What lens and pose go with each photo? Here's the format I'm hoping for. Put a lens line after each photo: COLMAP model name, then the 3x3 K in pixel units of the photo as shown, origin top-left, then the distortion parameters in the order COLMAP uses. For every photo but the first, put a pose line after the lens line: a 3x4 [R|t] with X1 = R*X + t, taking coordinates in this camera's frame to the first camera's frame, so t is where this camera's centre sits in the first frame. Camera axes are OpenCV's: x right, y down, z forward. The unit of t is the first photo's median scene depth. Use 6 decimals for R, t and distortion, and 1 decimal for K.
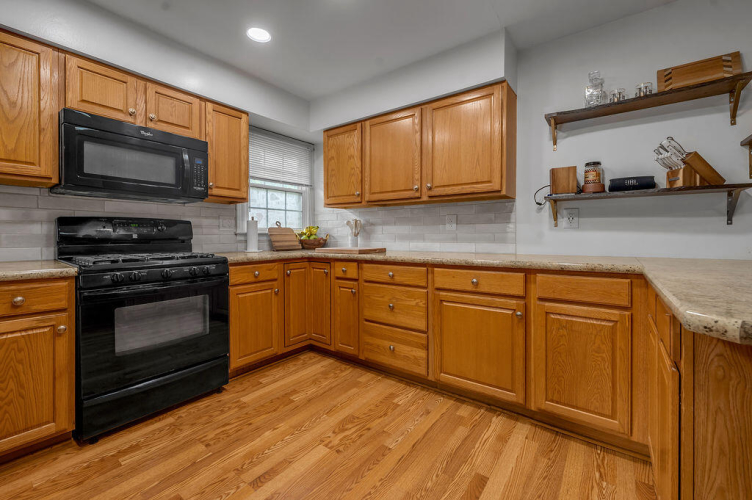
lens RADIAL K [[311.3, 0, 378.6], [0, 311.3, 230.7], [0, 0, 1]] dist [-0.001943, -0.000585]
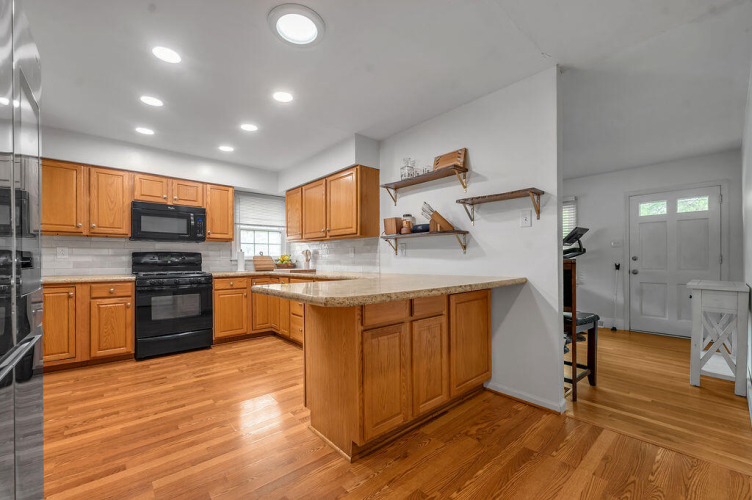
lens RADIAL K [[318.7, 0, 376.0], [0, 318.7, 250.0], [0, 0, 1]] dist [0.000638, 0.000231]
pose [[0.974719, -0.010848, -0.223173, 0.828373], [0.007675, 0.999857, -0.015081, -0.015240], [0.223304, 0.012987, 0.974662, -0.564855]]
